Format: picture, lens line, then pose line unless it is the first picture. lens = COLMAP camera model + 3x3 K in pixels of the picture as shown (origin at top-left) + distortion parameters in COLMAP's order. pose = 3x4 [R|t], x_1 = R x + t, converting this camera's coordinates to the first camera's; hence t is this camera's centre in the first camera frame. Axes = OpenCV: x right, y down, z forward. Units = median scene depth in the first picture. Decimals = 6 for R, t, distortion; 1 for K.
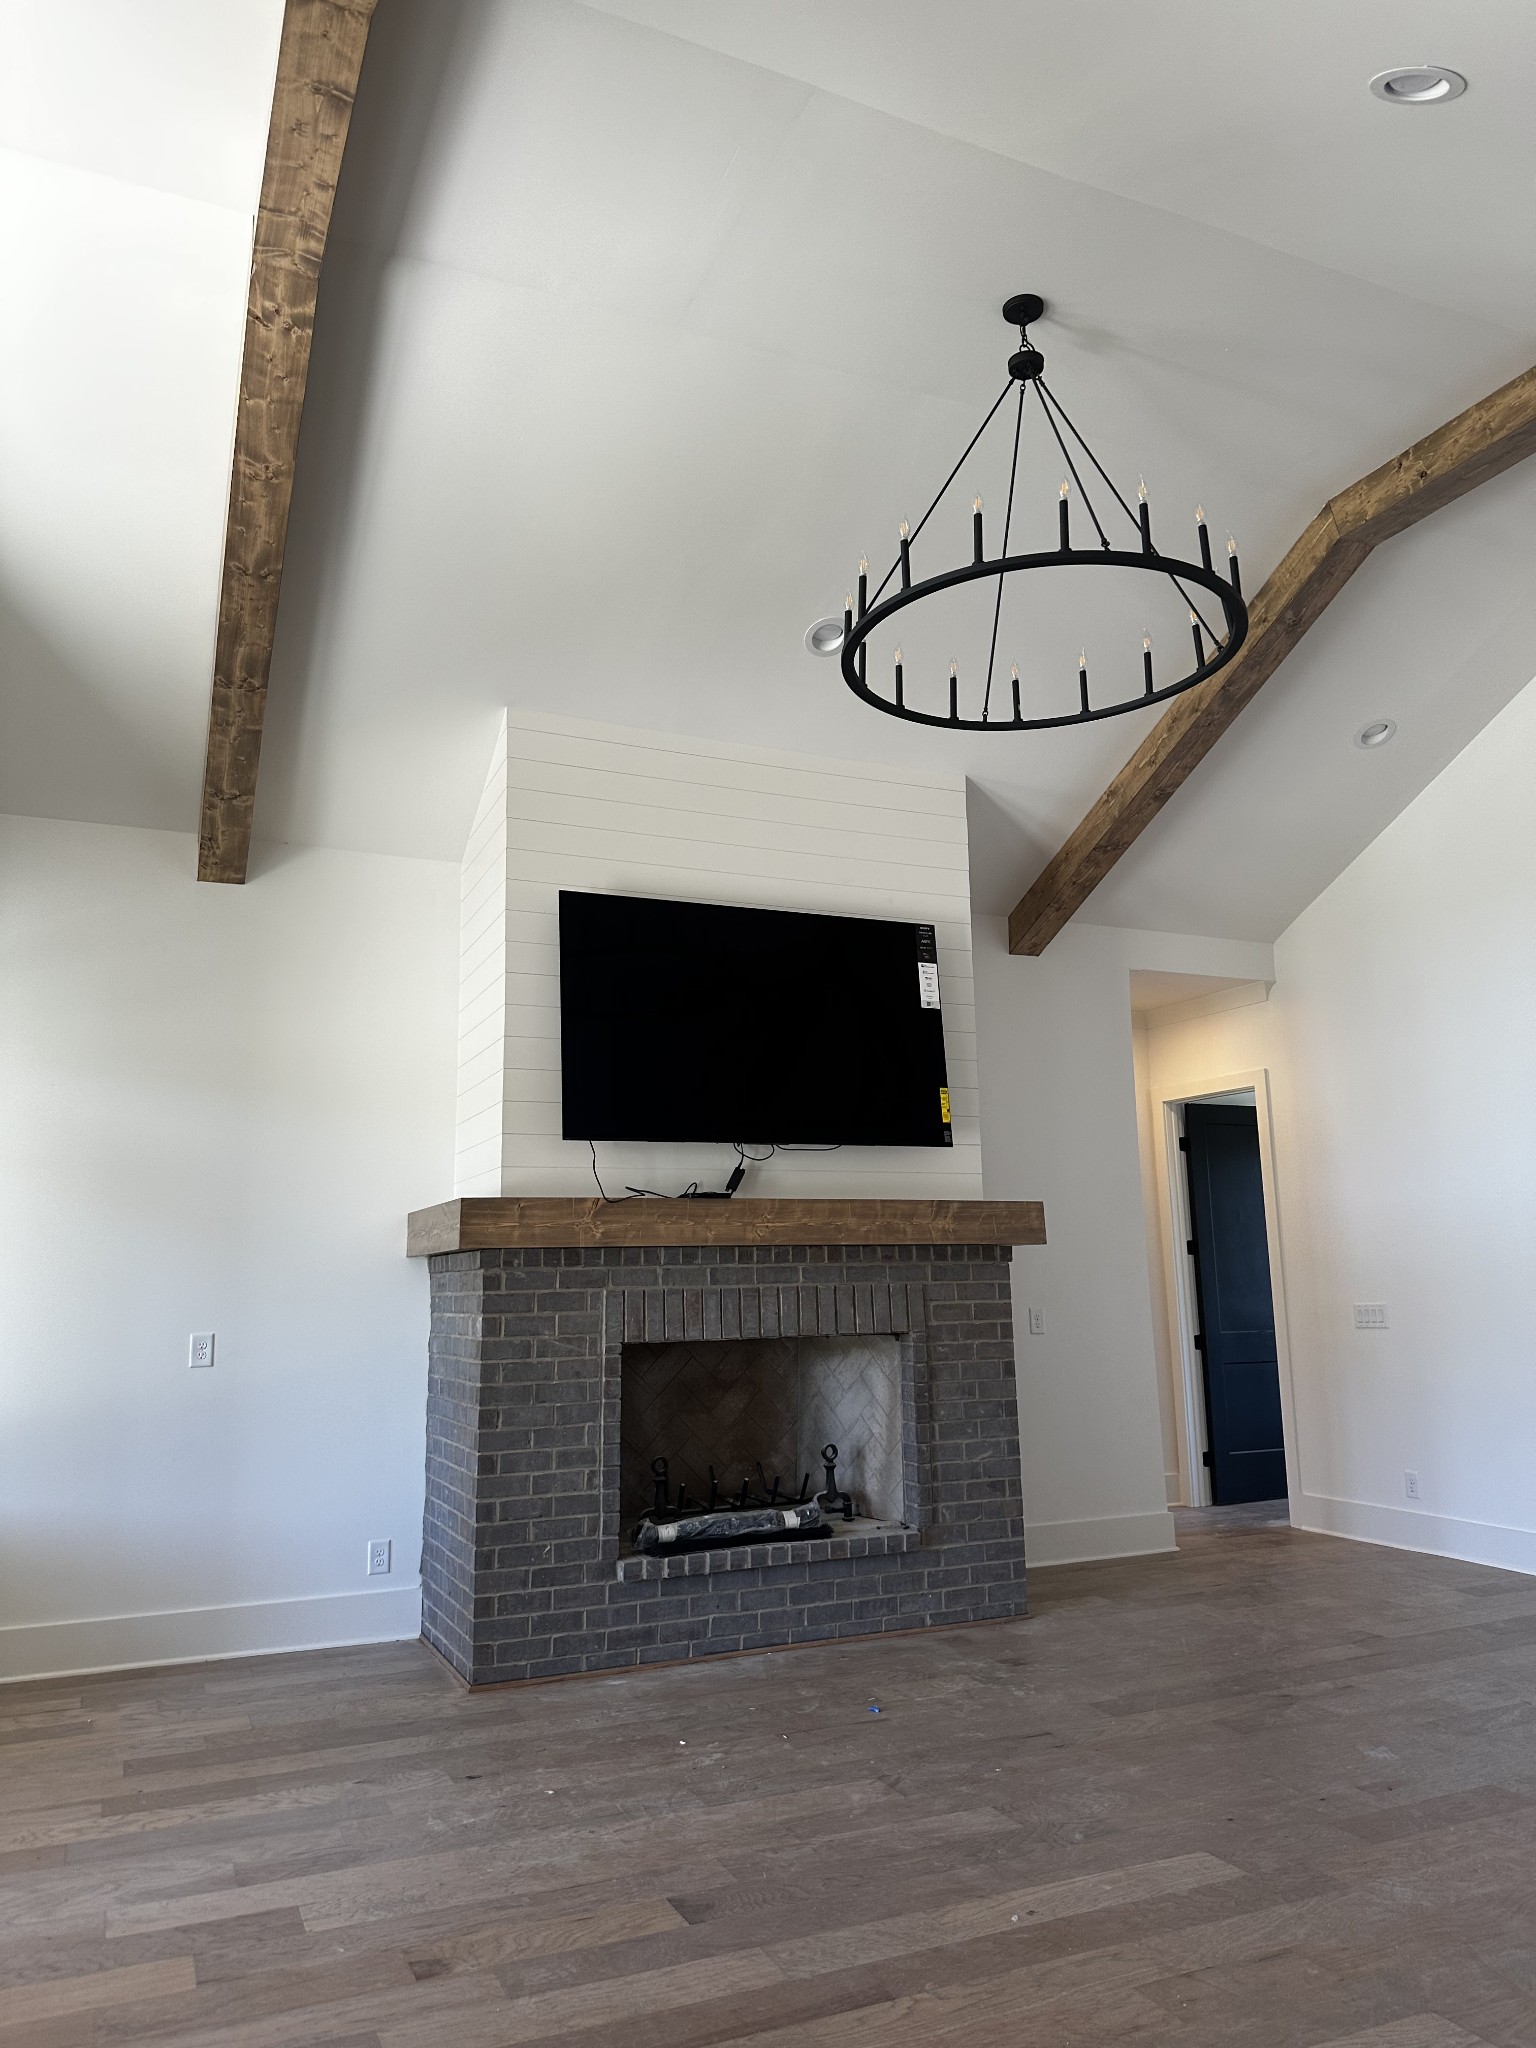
lens RADIAL K [[1443.7, 0, 777.3], [0, 1443.7, 1005.4], [0, 0, 1]] dist [0.065886, -0.067612]
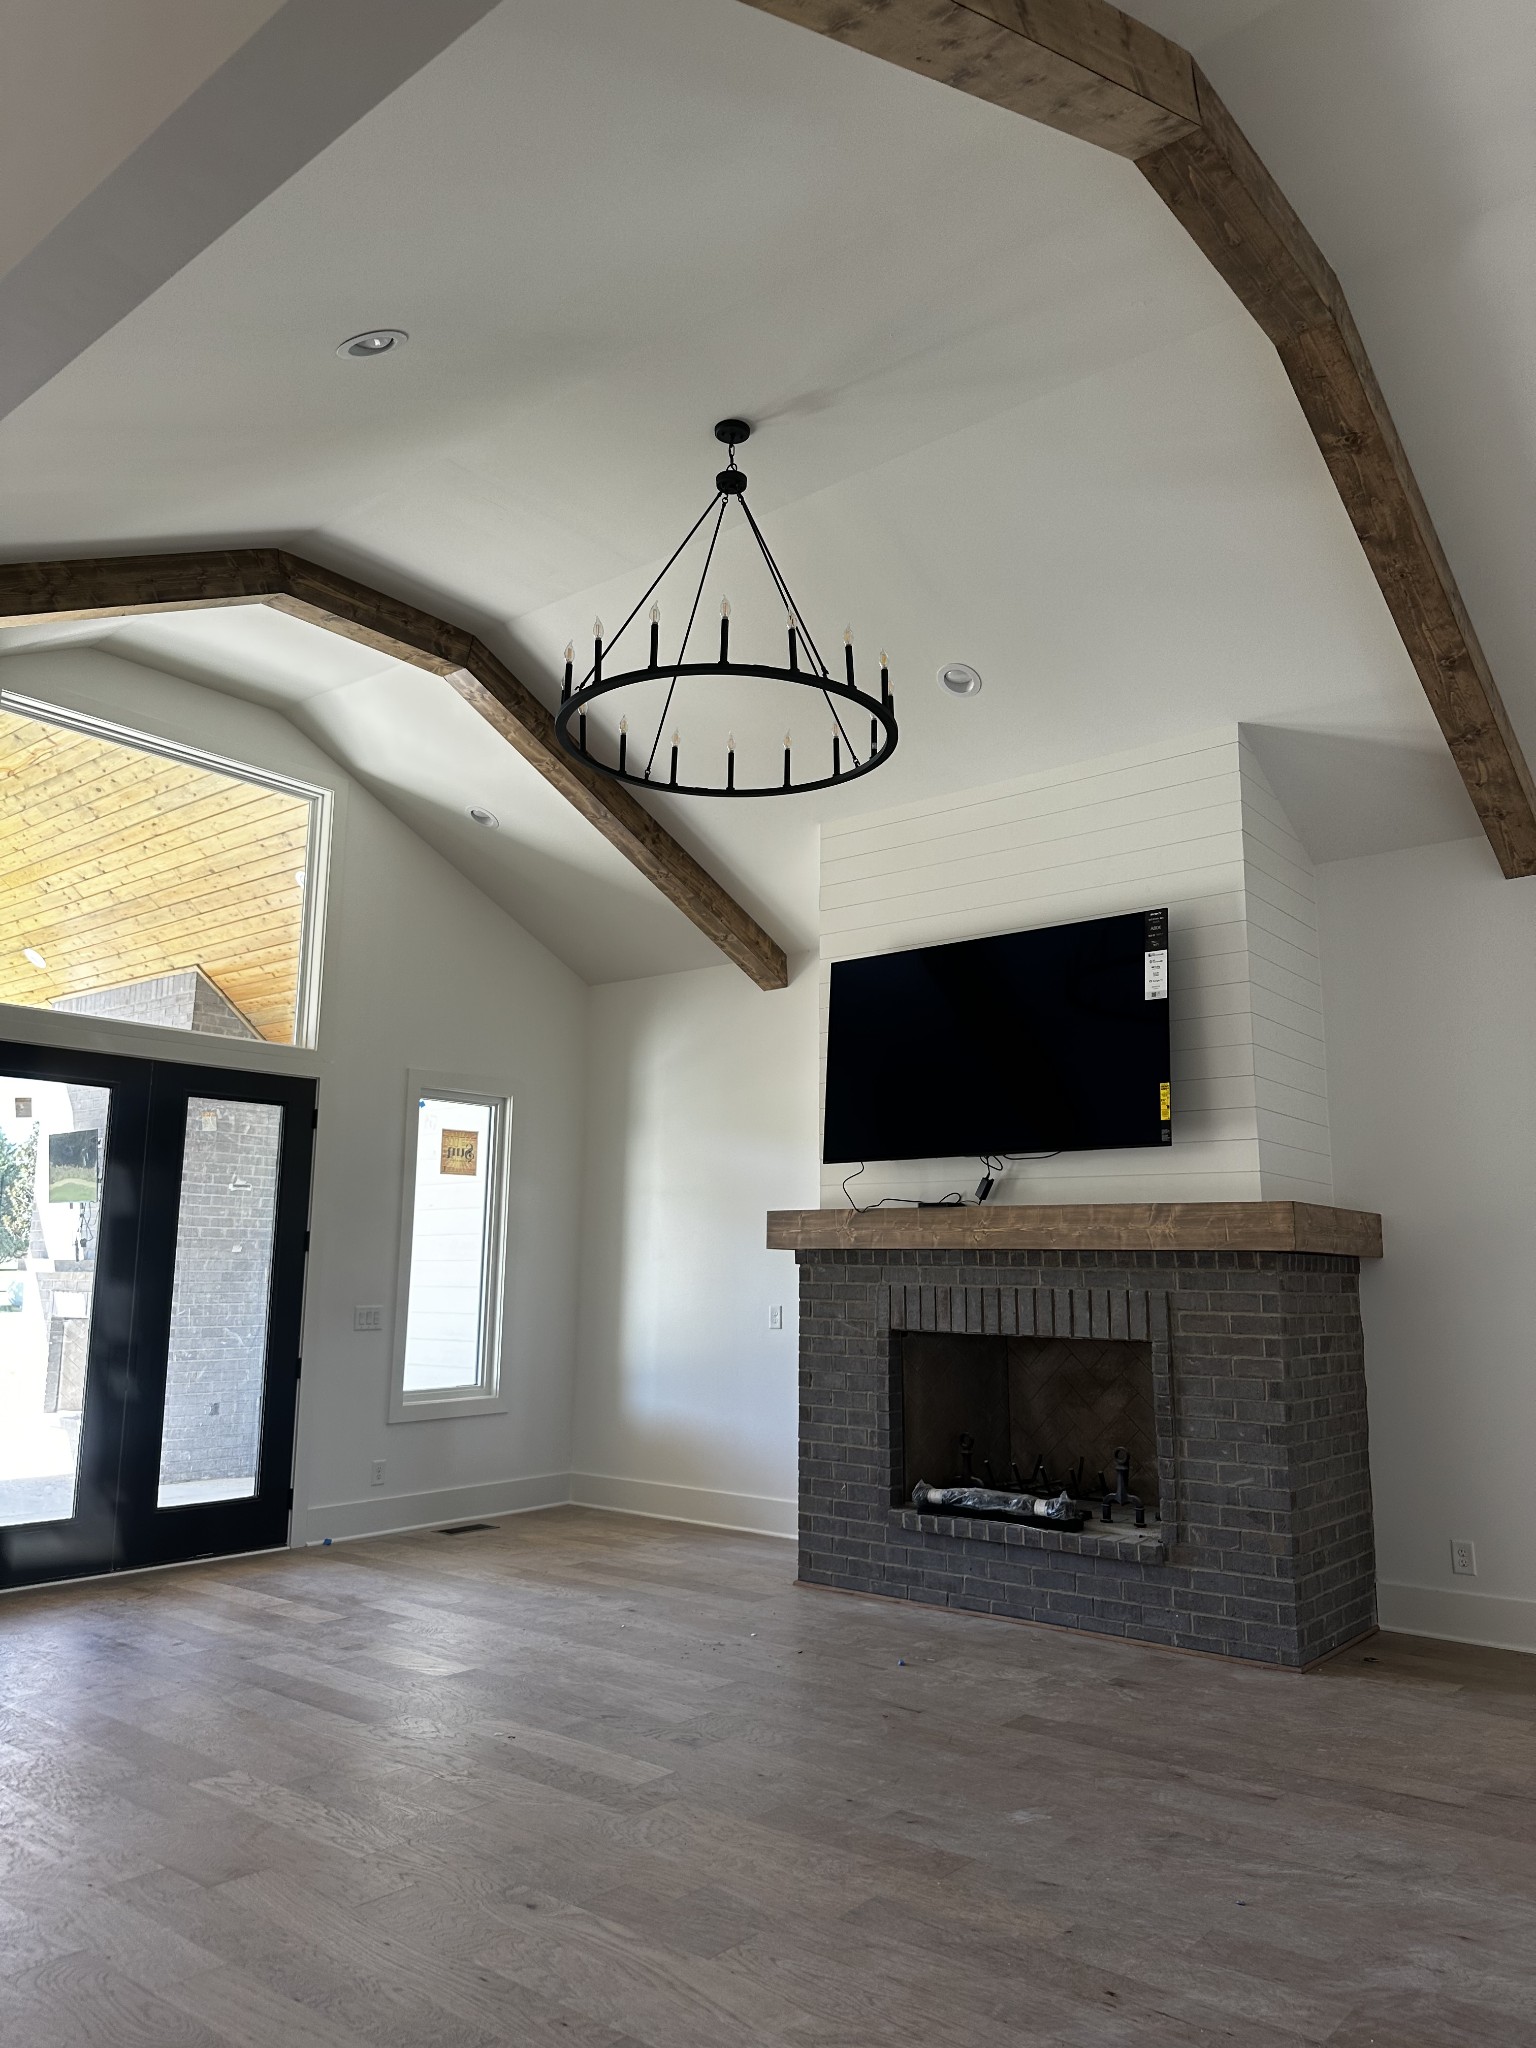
lens RADIAL K [[1443.7, 0, 762.0], [0, 1443.7, 1026.7], [0, 0, 1]] dist [0.065886, -0.067612]
pose [[0.438471, -0.129550, -0.889359, 0.903404], [0.147858, 0.986471, -0.070799, 0.052671], [0.886499, -0.100456, 0.451694, 0.373591]]
